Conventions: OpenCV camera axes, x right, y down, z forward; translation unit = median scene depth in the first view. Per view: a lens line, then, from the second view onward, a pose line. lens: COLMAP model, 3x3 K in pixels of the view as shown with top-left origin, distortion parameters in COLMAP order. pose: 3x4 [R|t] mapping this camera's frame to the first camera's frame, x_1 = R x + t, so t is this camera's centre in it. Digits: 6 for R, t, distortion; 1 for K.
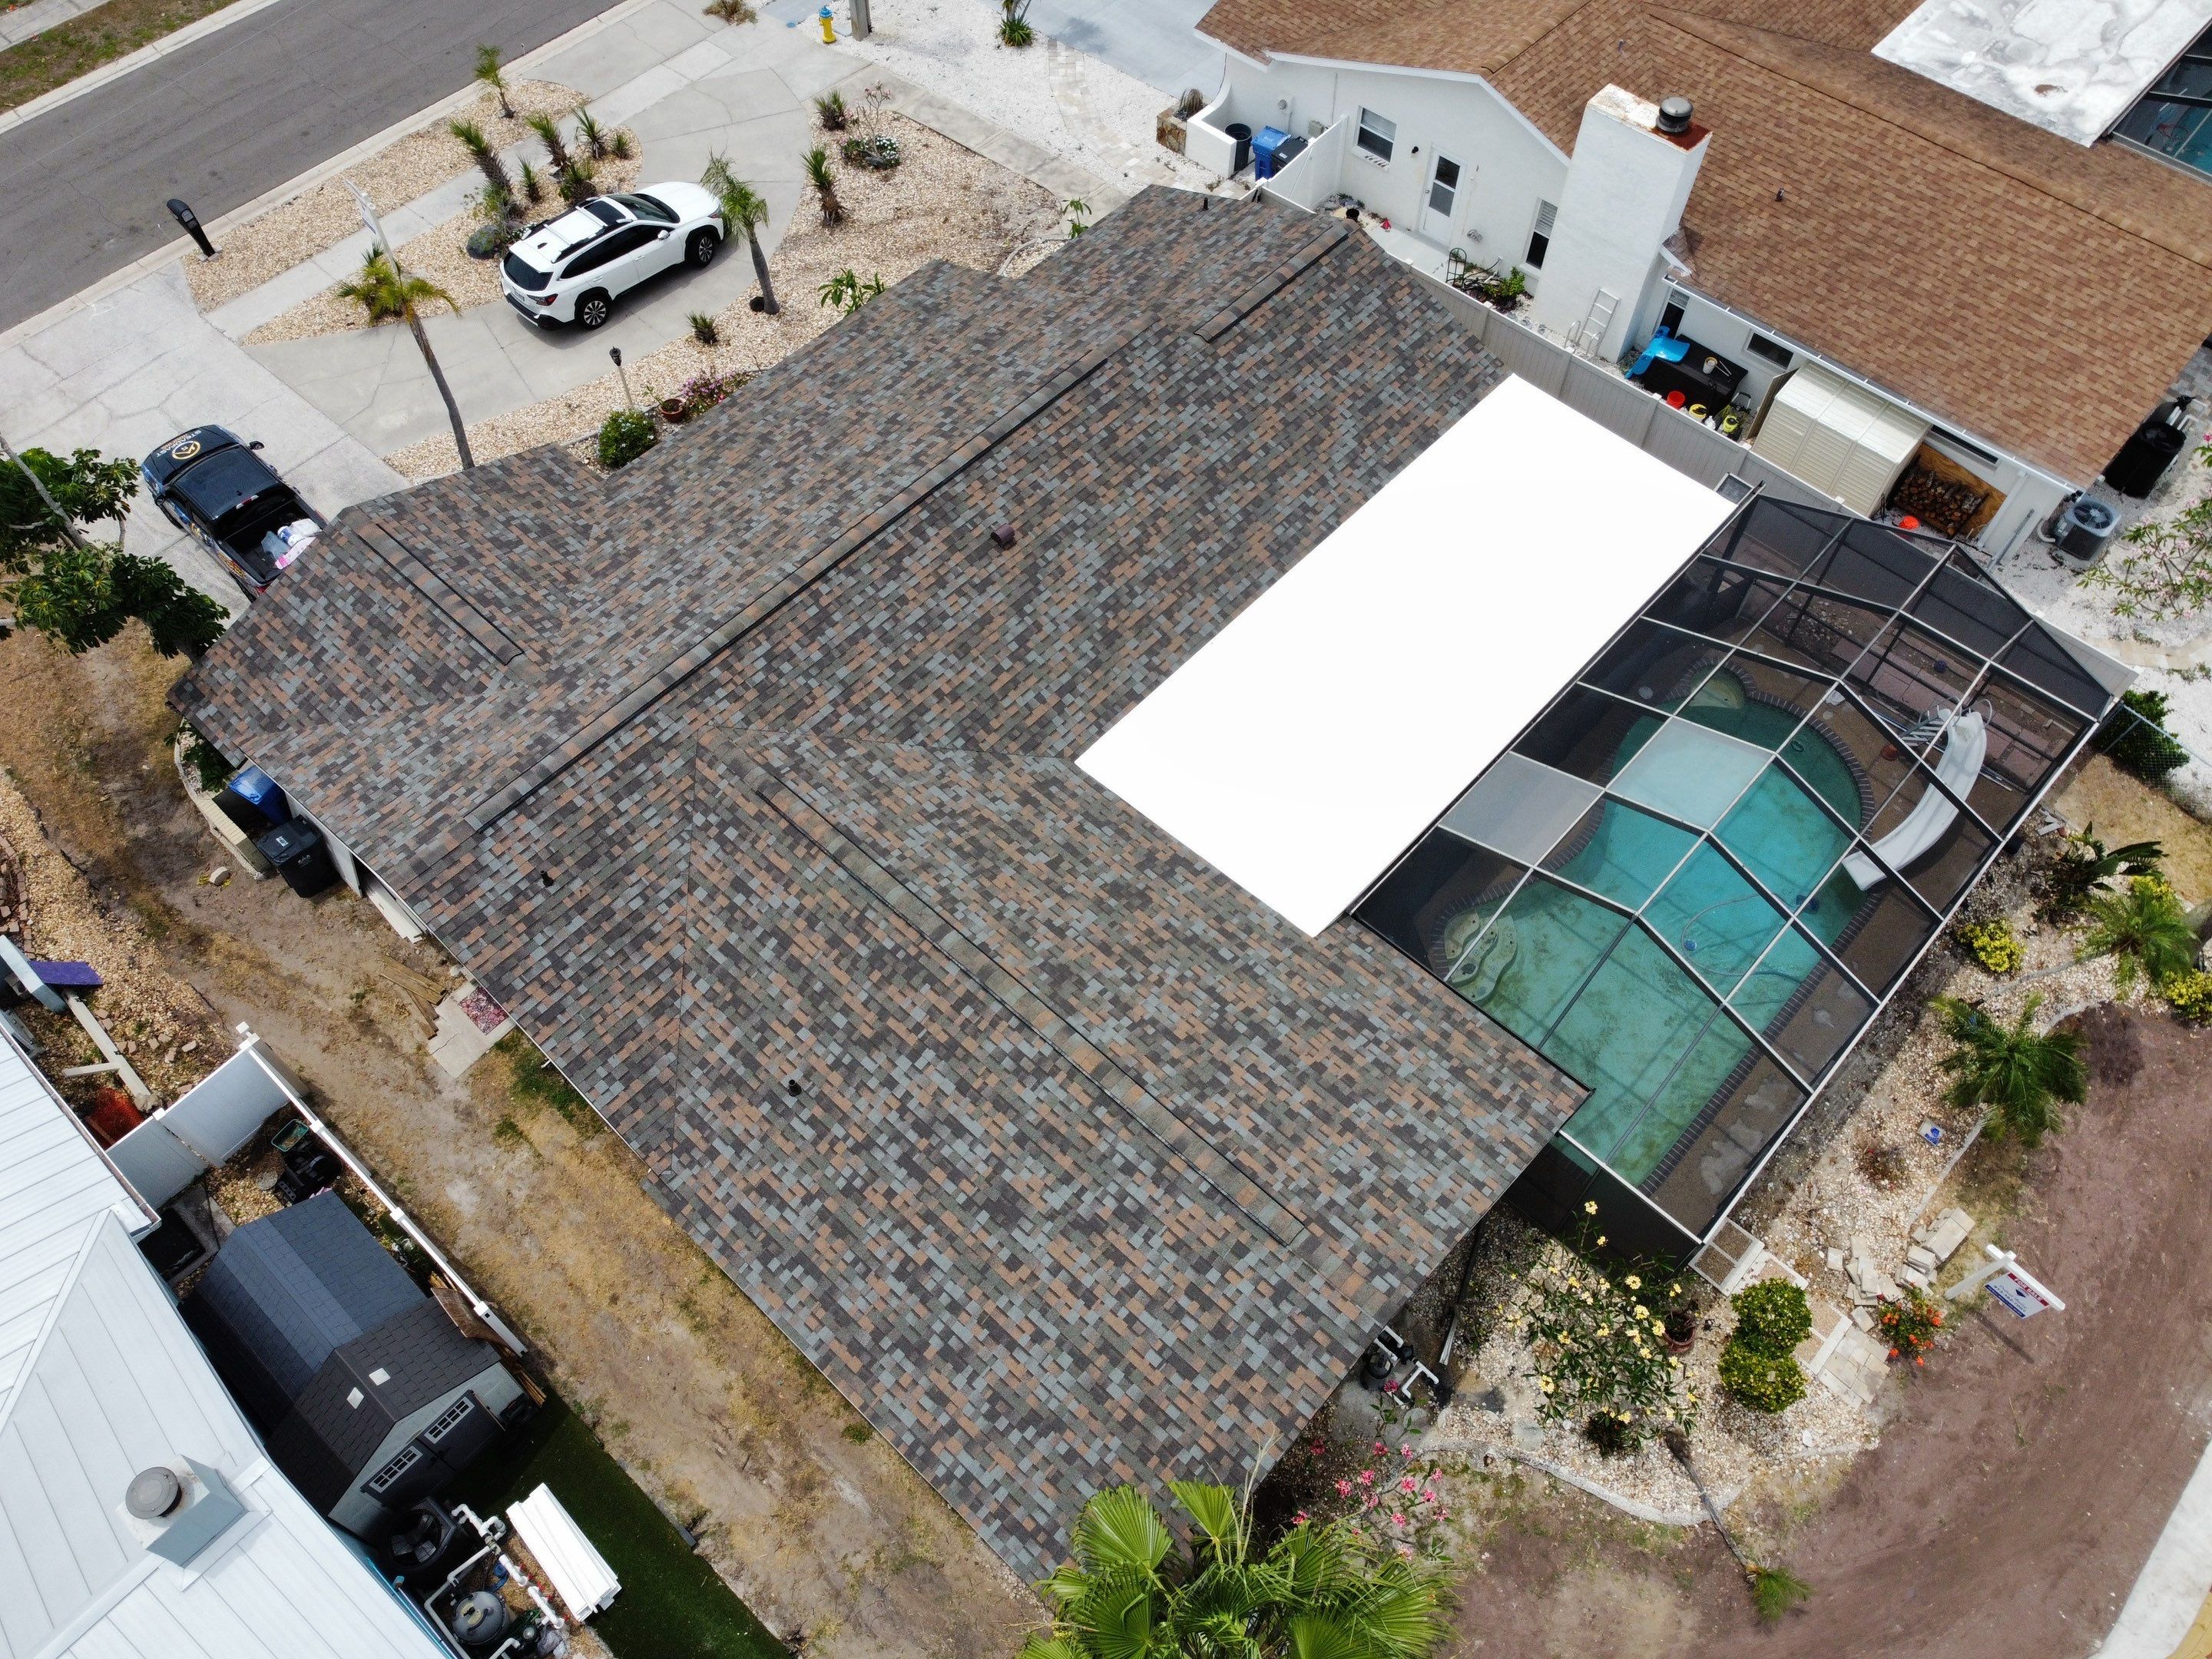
lens RADIAL K [[1707.2, 0, 1069.5], [0, 1707.2, 778.6], [0, 0, 1]] dist [0.000605, -0.003005]
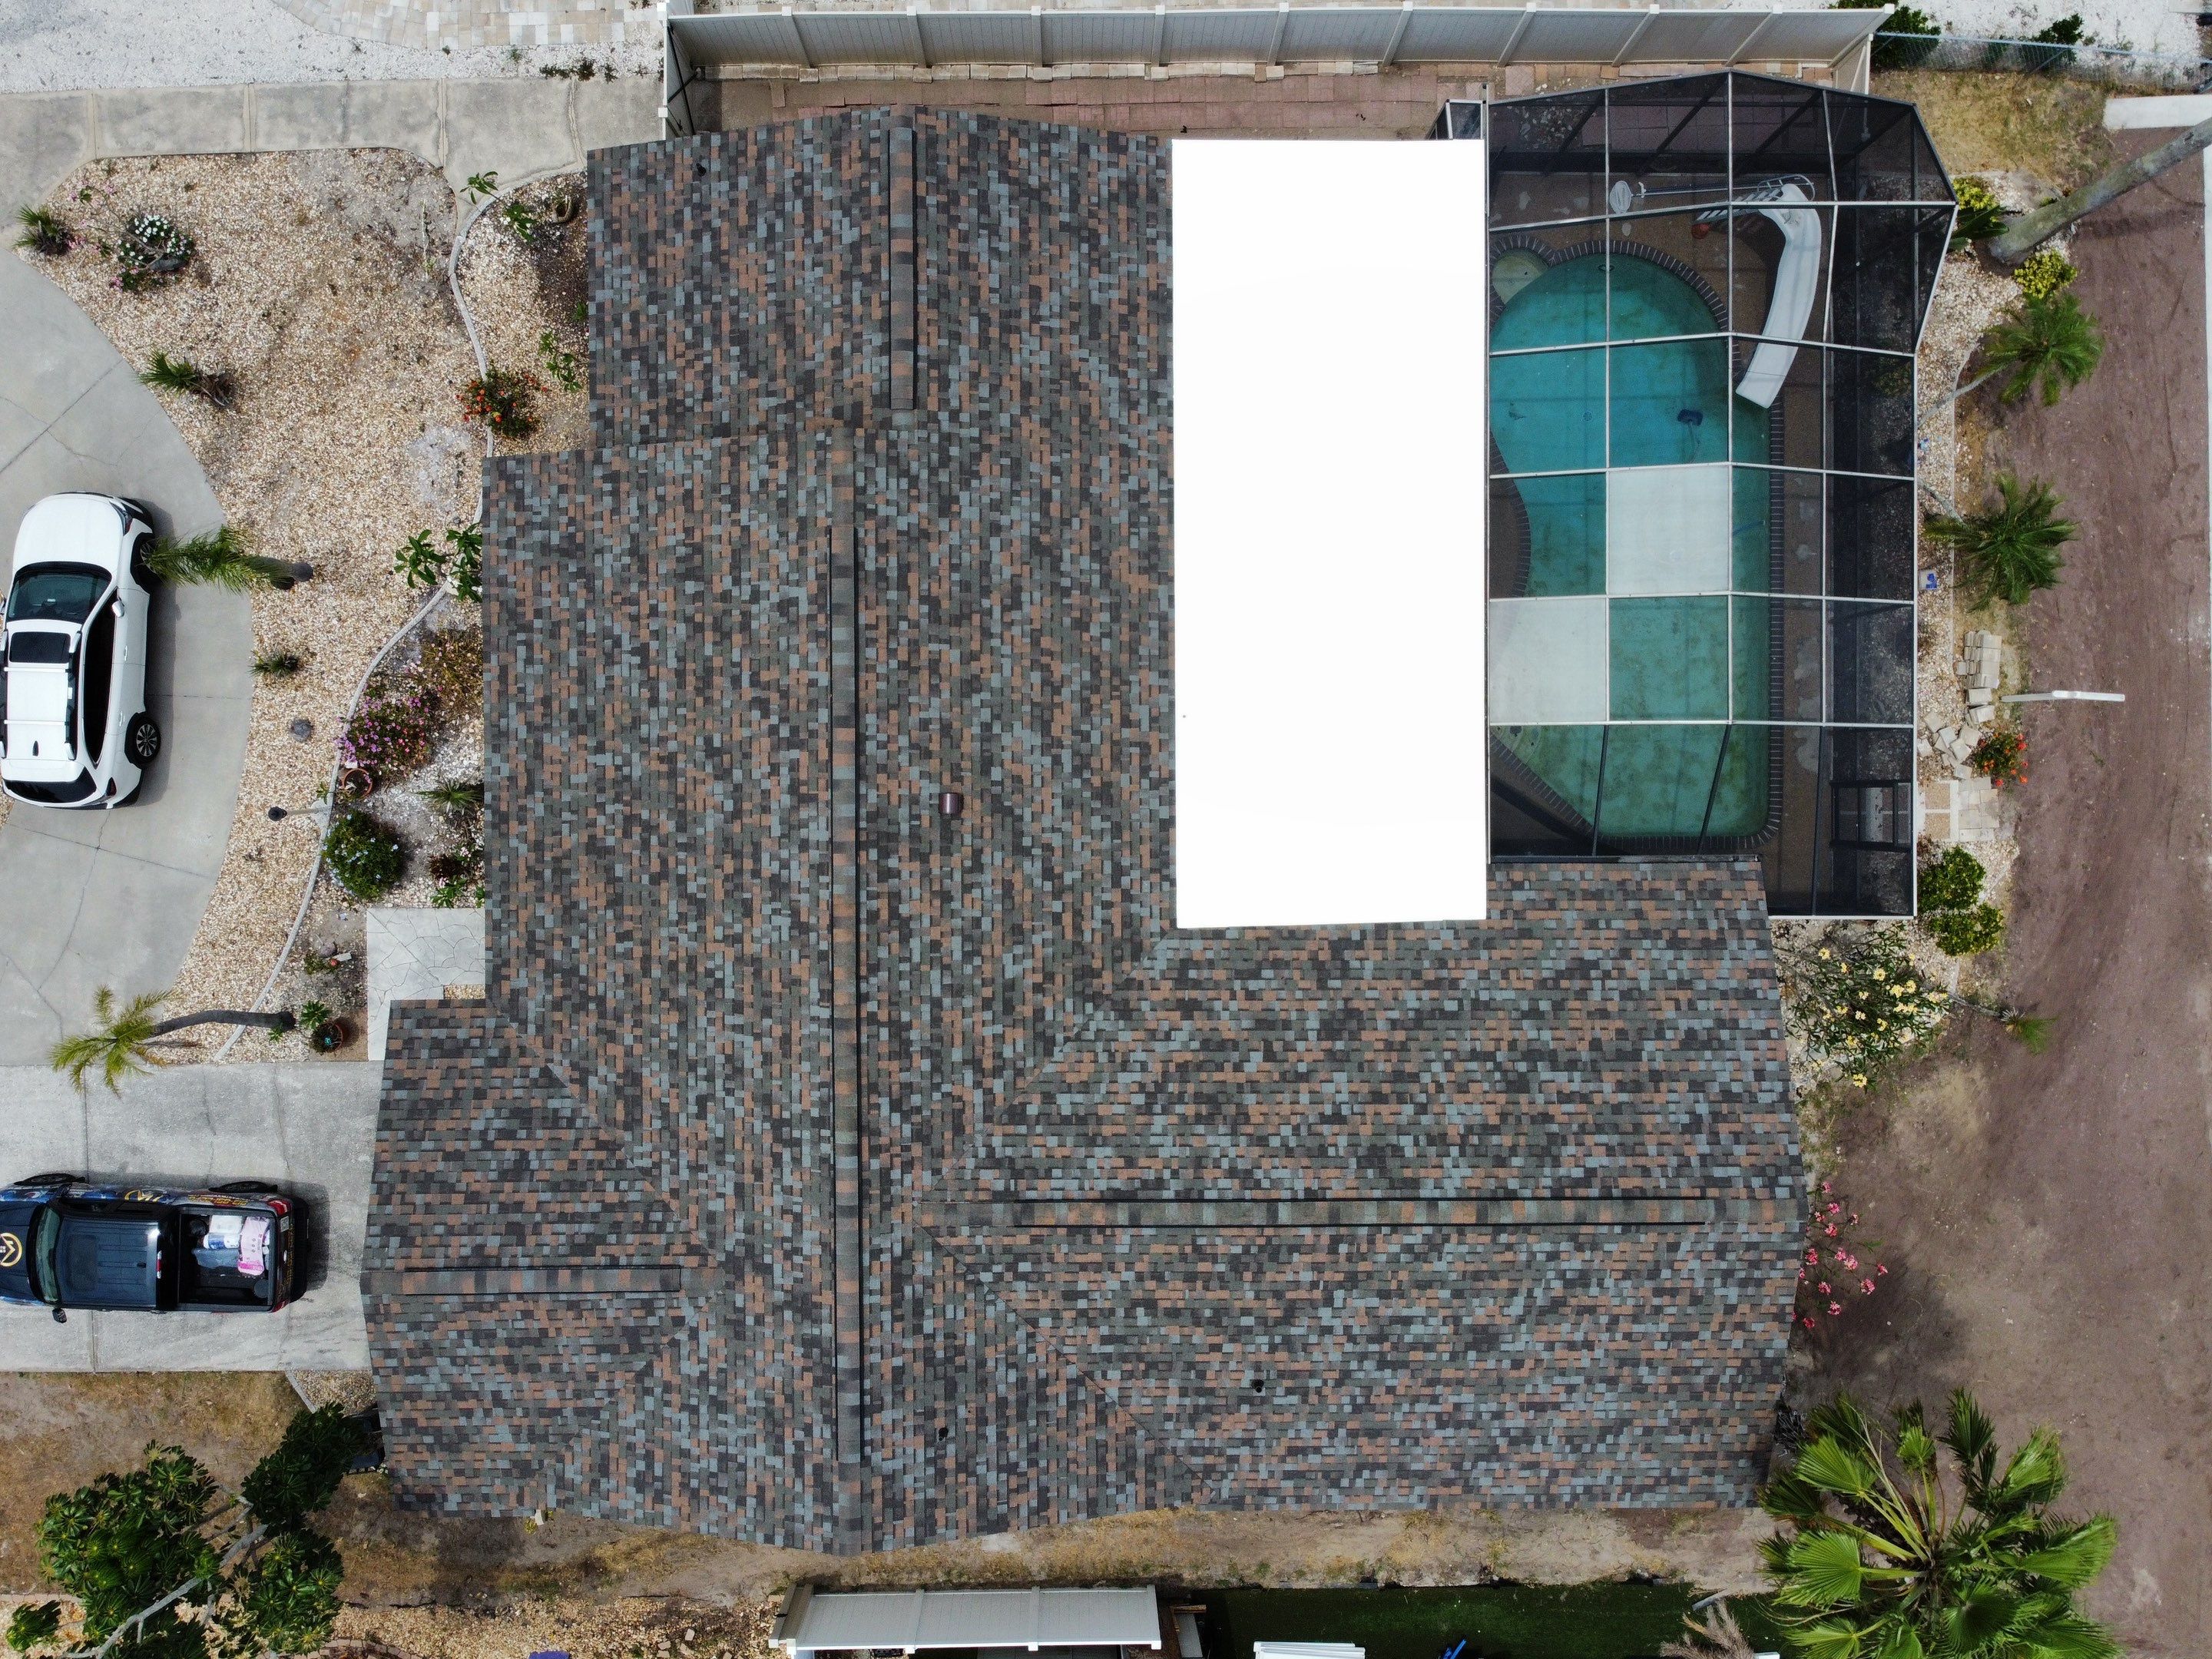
lens RADIAL K [[1716.0, 0, 1072.5], [0, 1716.0, 807.8], [0, 0, 1]] dist [-0.005467, 0.011162]
pose [[0.725988, -0.687665, 0.007563, -0.000743], [0.563196, 0.600822, 0.567295, -0.654913], [-0.394653, -0.407590, 0.823480, 0.260382]]
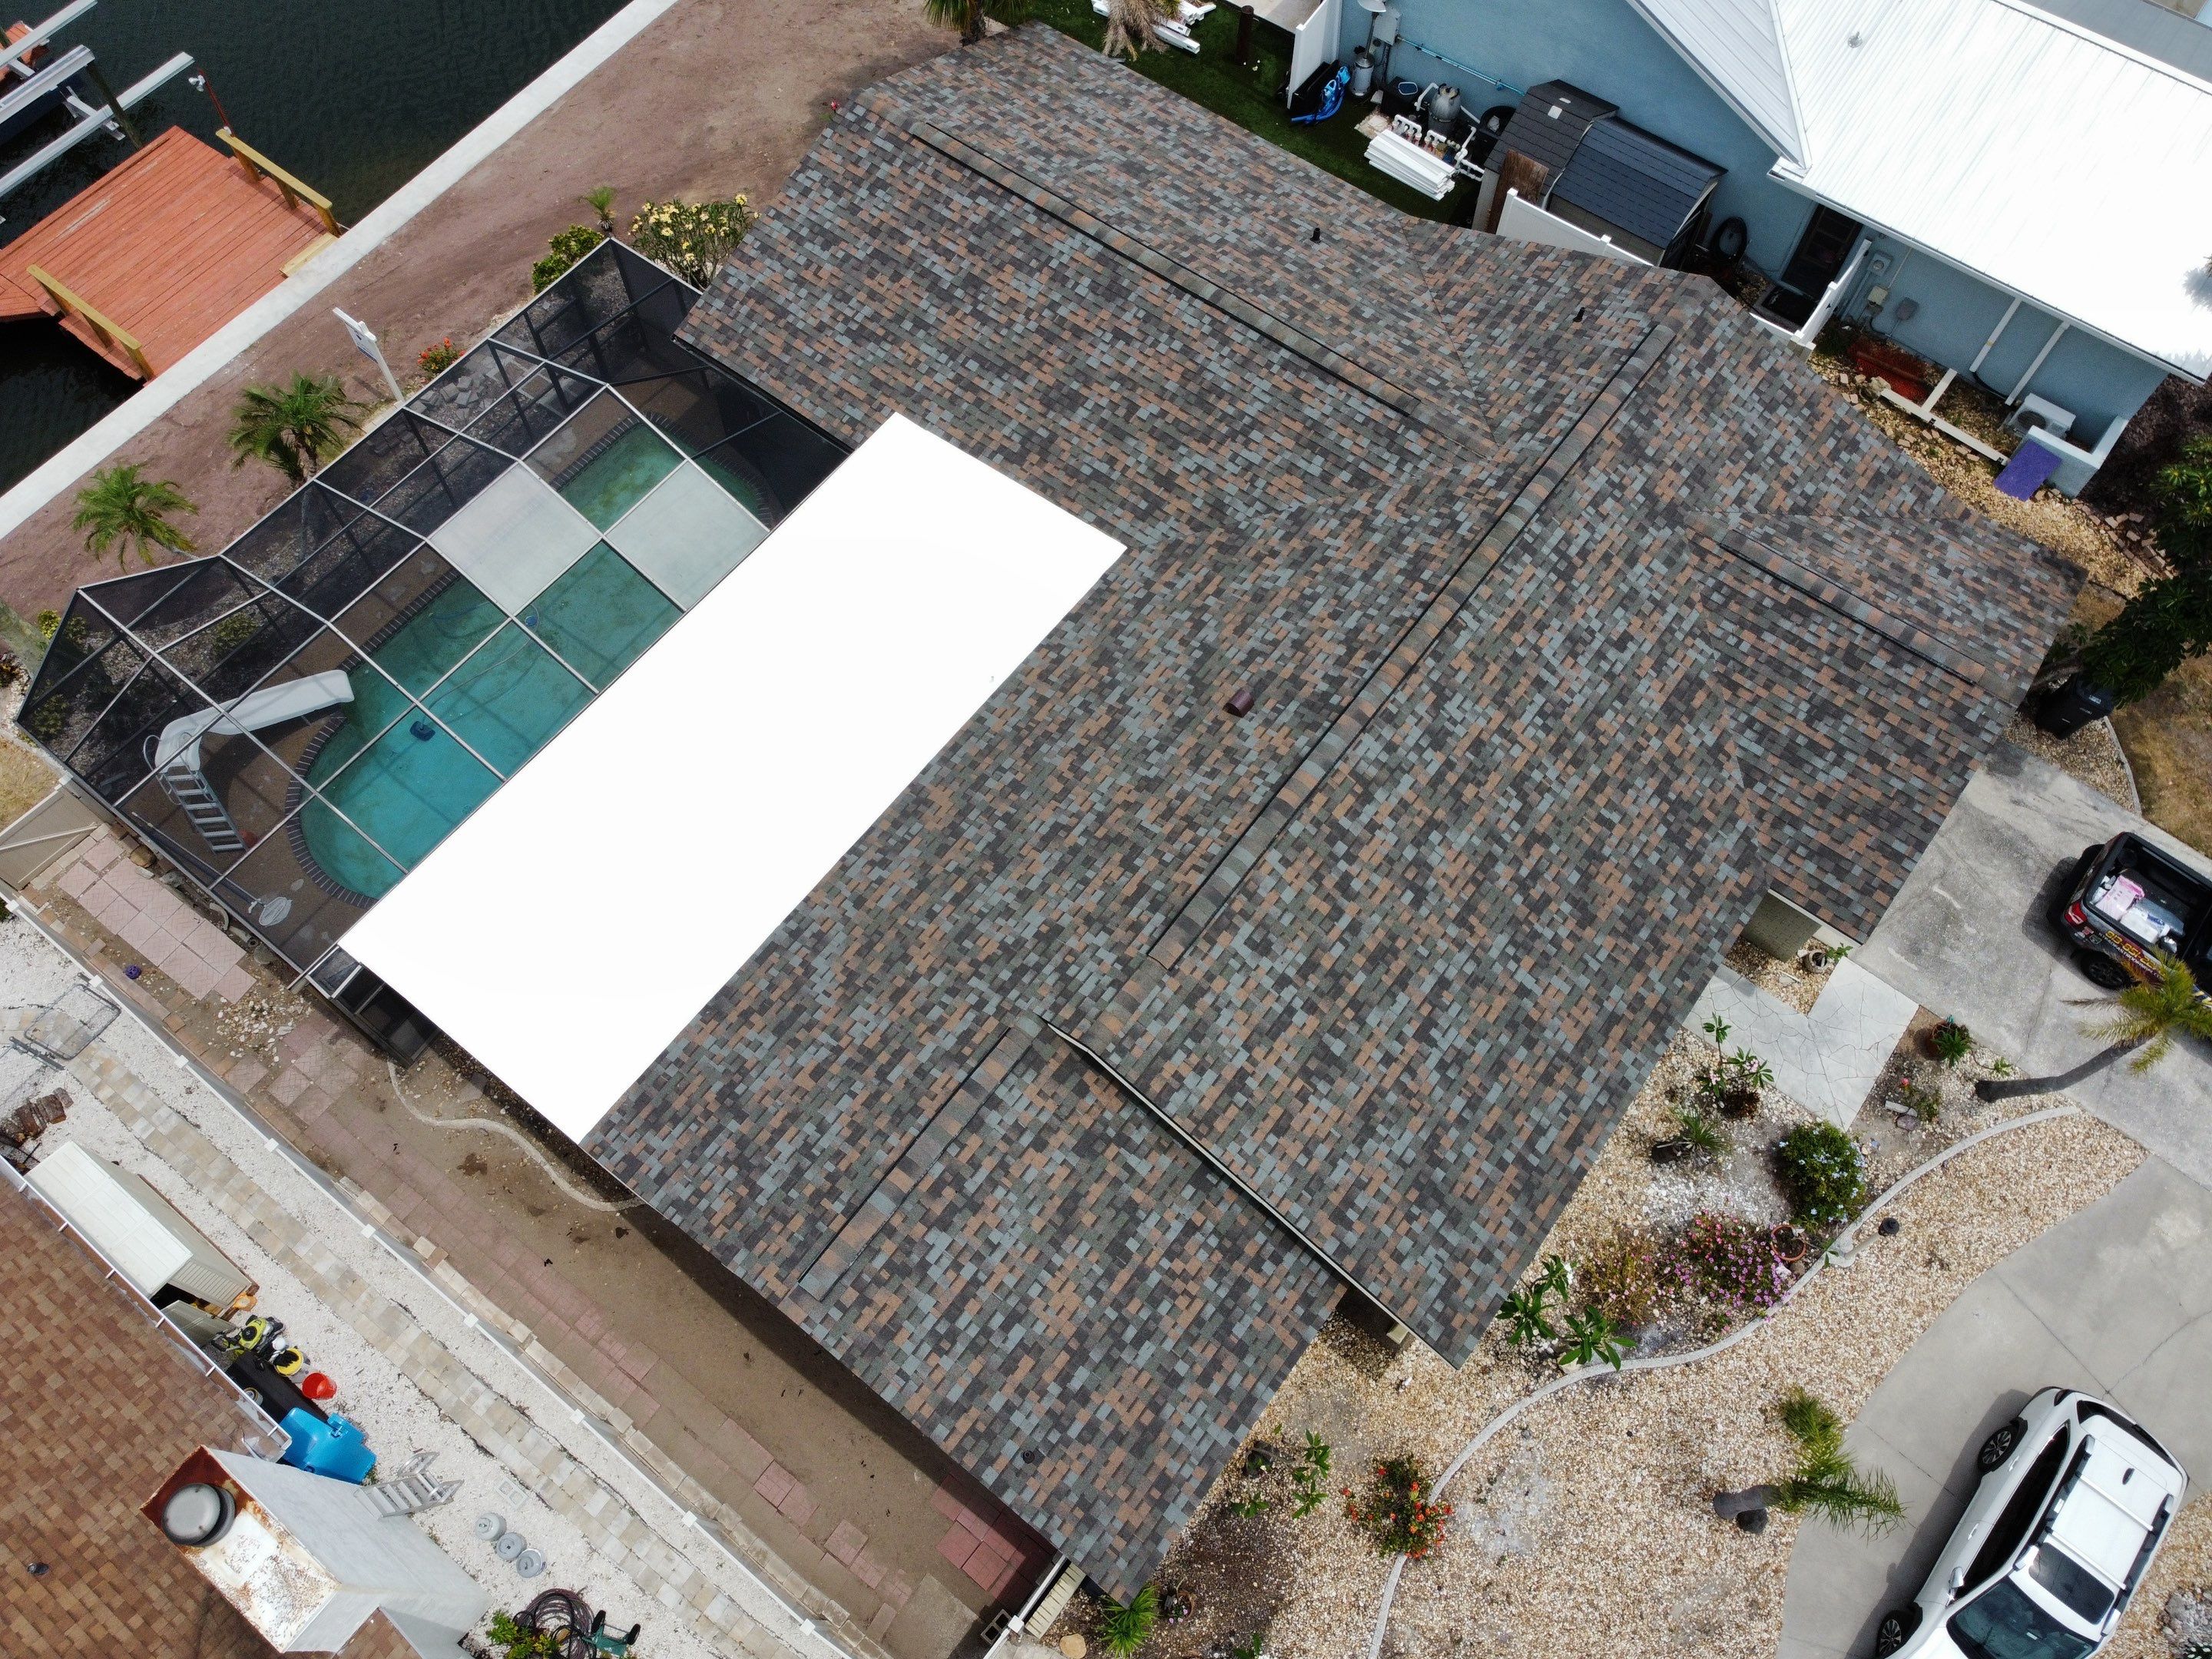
lens RADIAL K [[1684.3, 0, 1070.2], [0, 1684.3, 798.3], [0, 0, 1]] dist [0.007060, -0.045765]
pose [[-0.995577, 0.090171, -0.026364, 0.077640], [-0.065773, -0.468626, 0.880945, -0.969050], [0.067081, 0.878783, 0.472484, 0.684189]]
